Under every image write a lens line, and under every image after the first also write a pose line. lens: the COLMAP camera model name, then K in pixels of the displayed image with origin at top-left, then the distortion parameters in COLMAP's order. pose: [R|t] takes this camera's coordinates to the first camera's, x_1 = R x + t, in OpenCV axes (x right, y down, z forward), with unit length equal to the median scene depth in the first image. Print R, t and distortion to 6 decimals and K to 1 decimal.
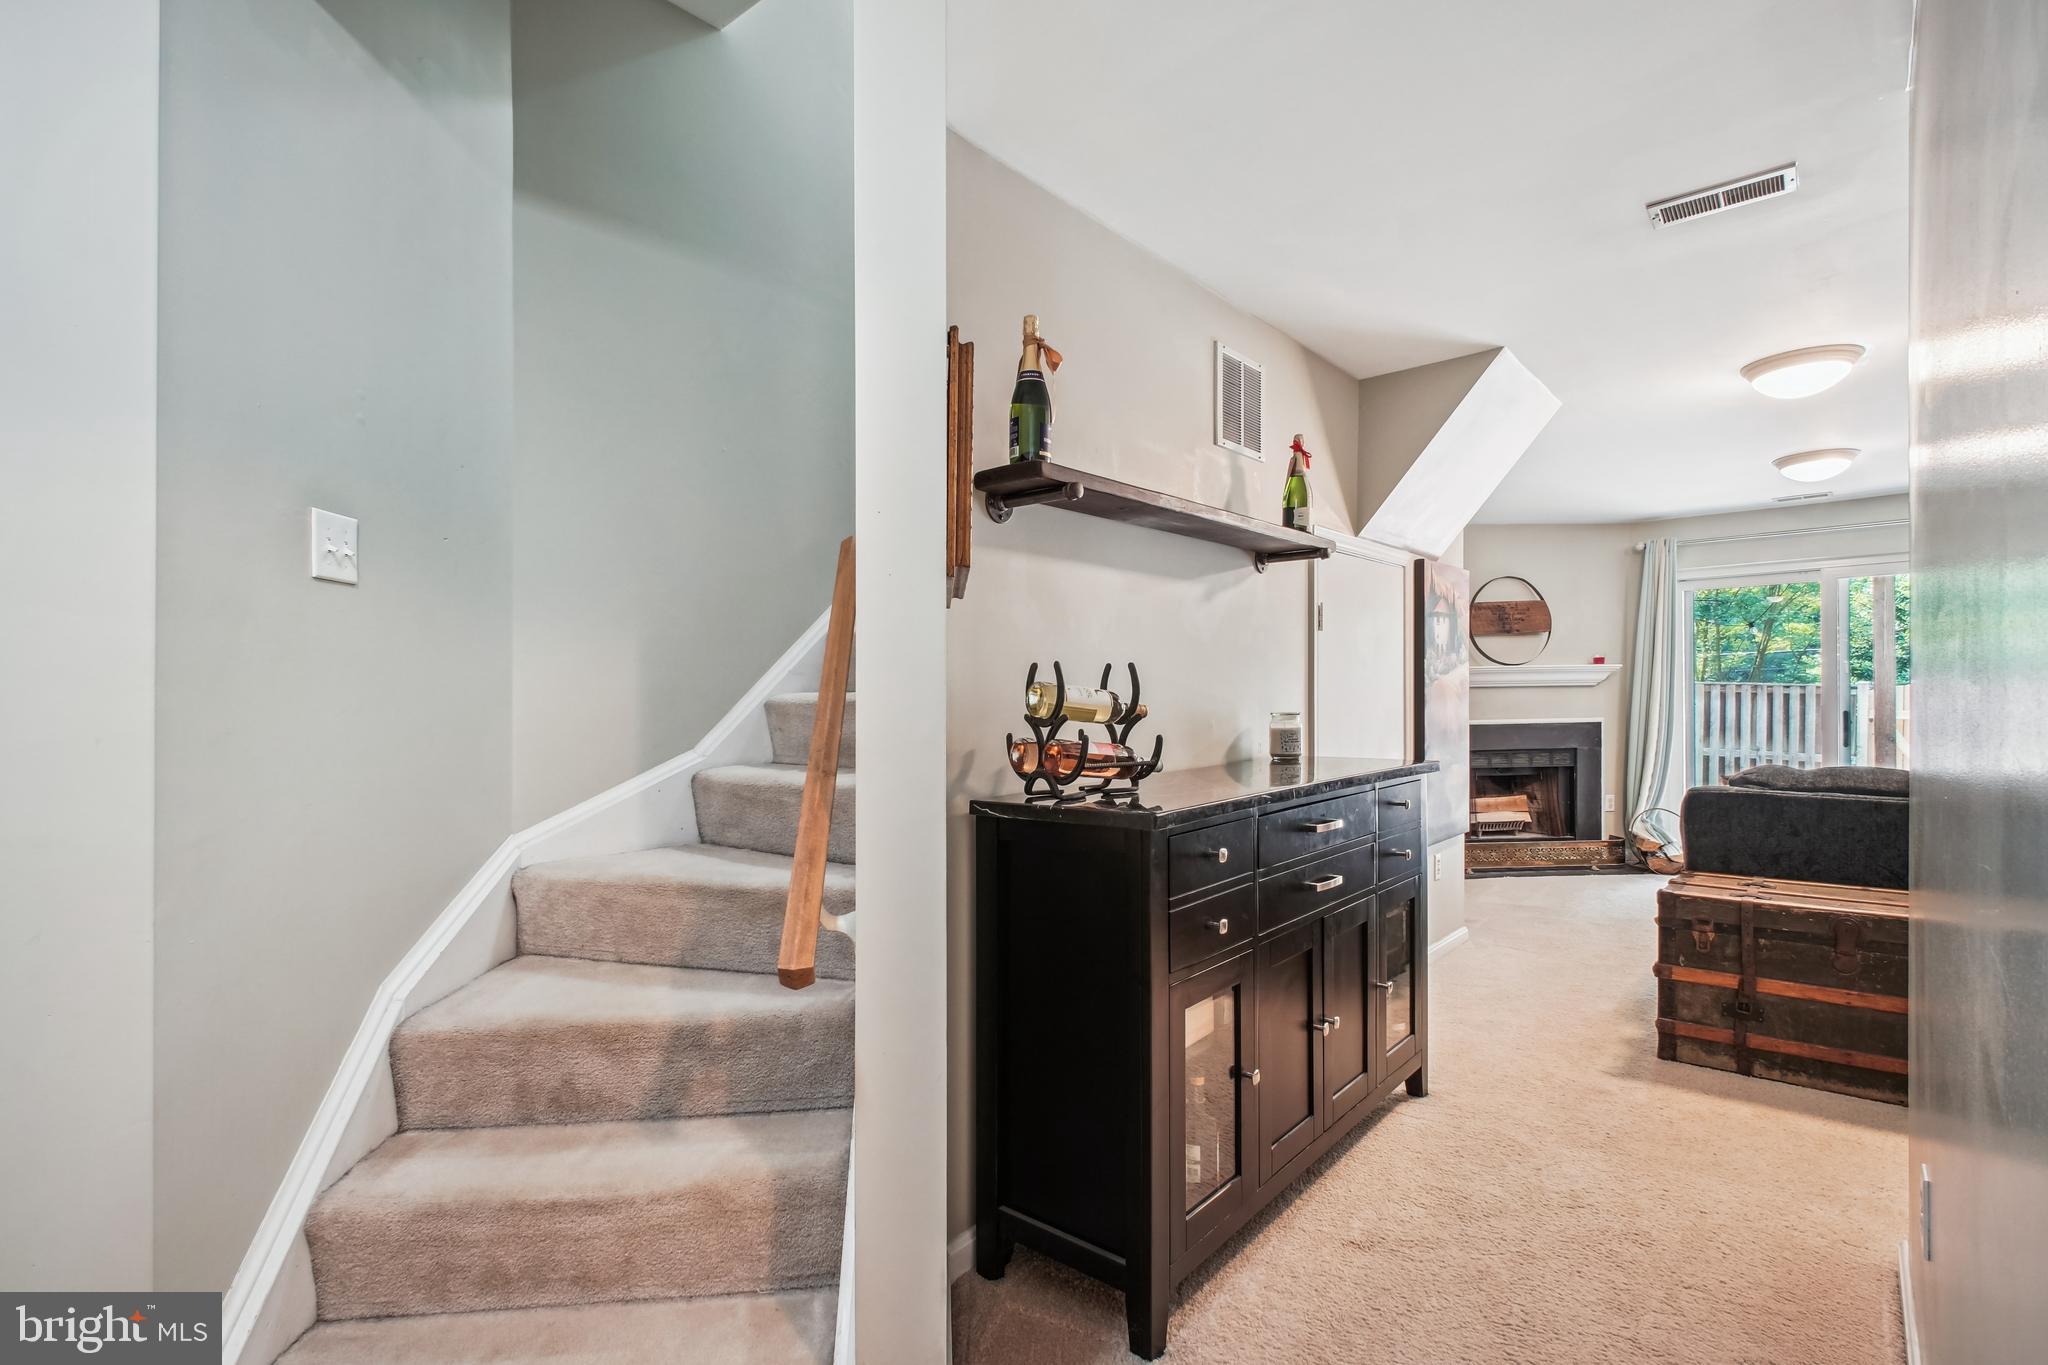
lens RADIAL K [[969.2, 0, 1033.0], [0, 969.2, 715.8], [0, 0, 1]] dist [0.002366, 0.000054]
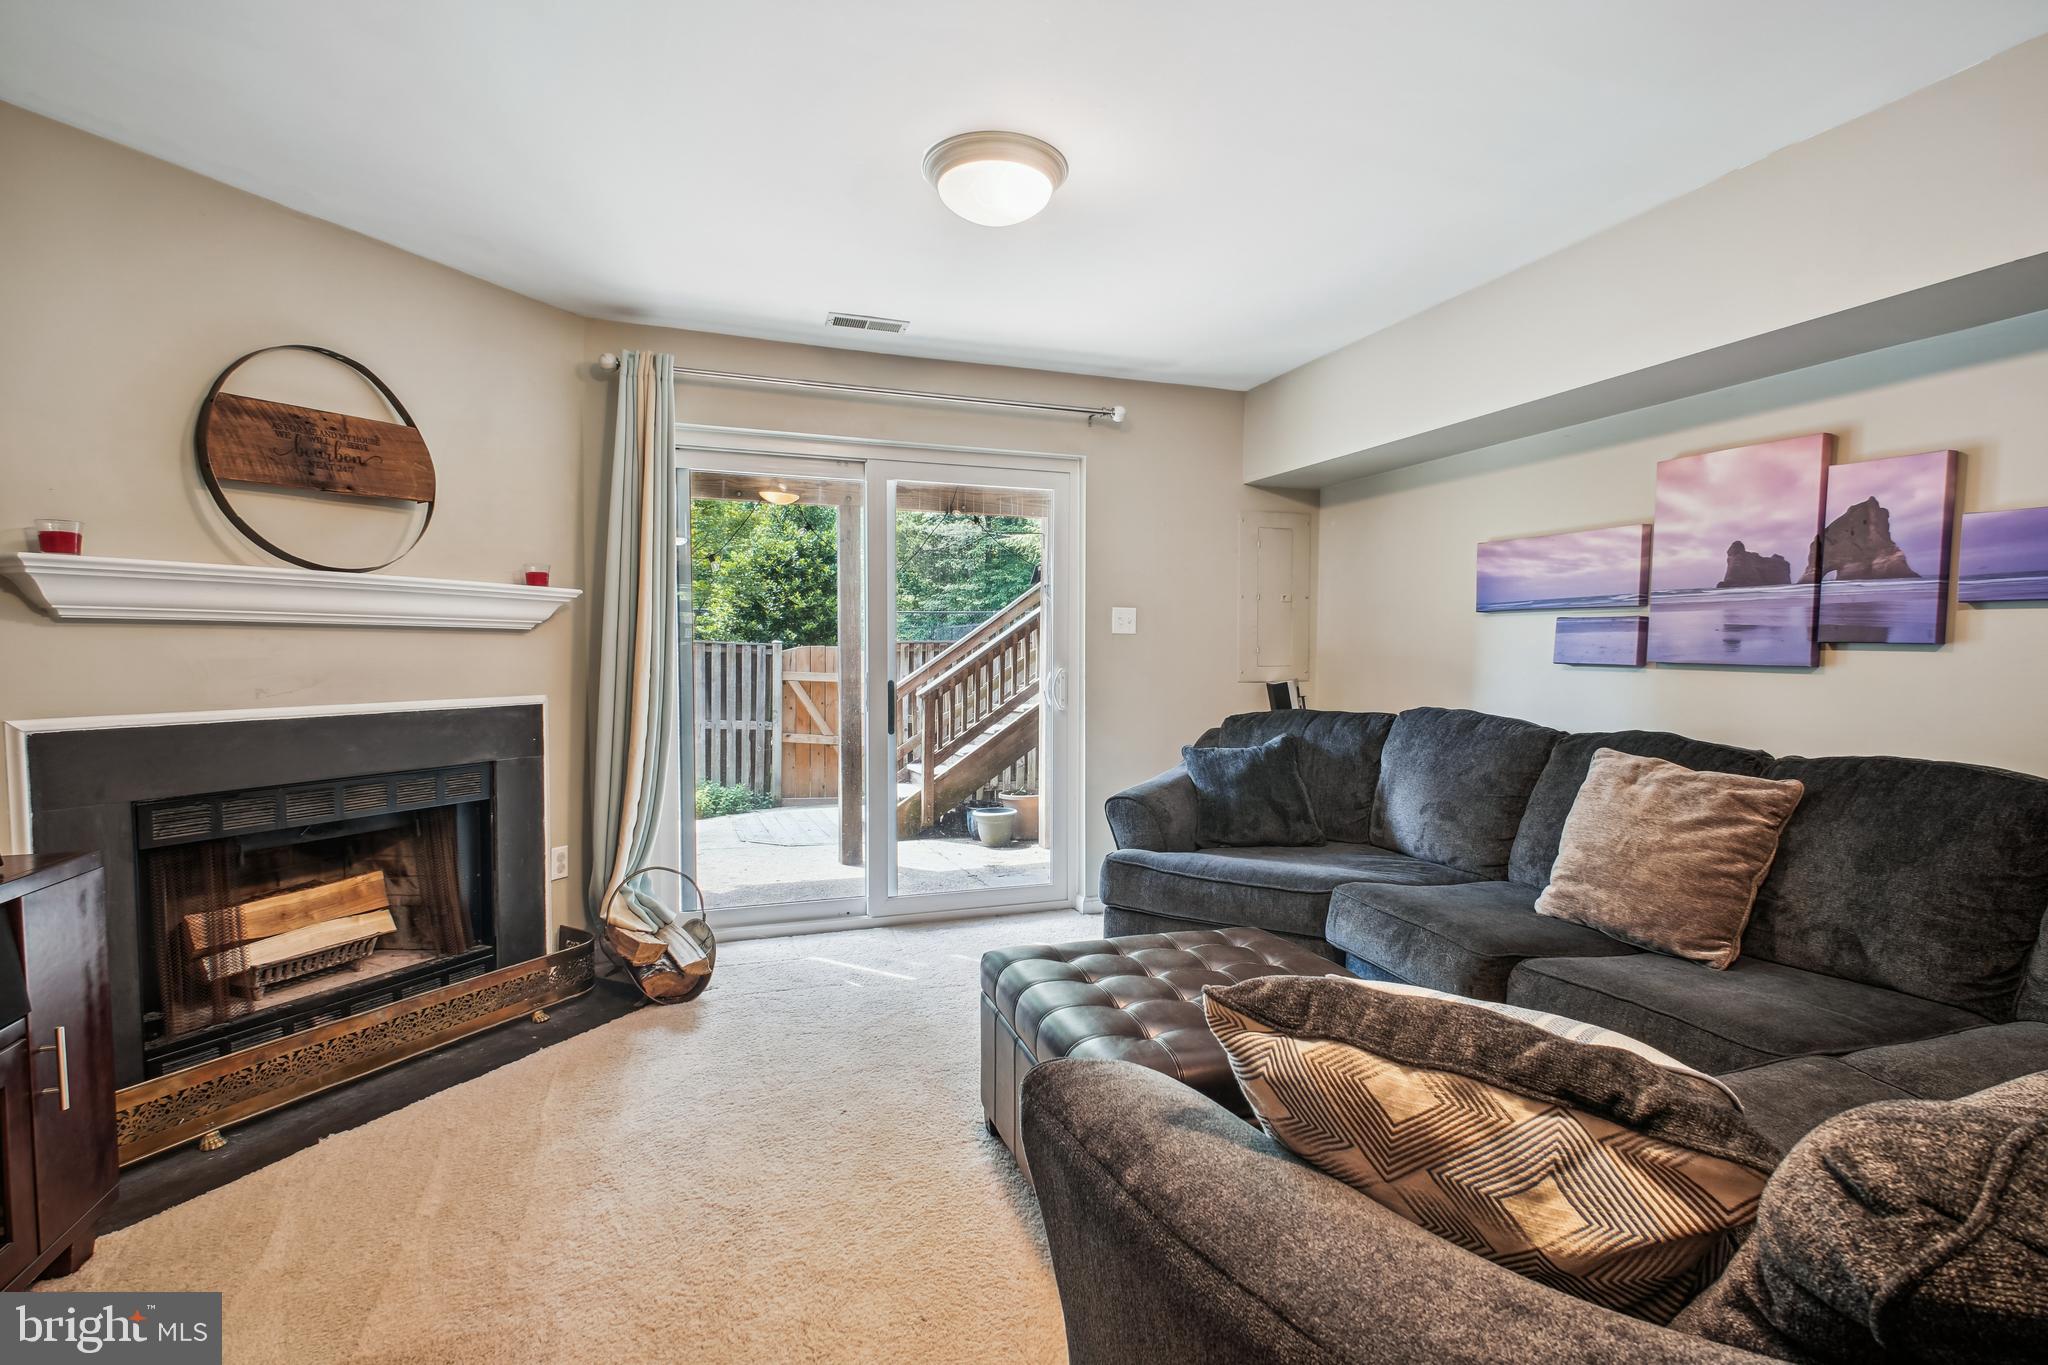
lens RADIAL K [[969.2, 0, 1033.0], [0, 969.2, 715.8], [0, 0, 1]] dist [0.002366, 0.000054]
pose [[0.500555, -0.035064, 0.864994, 0.283827], [-0.007714, 0.998959, 0.044958, -0.012101], [-0.865670, -0.029177, 0.499764, 0.536893]]
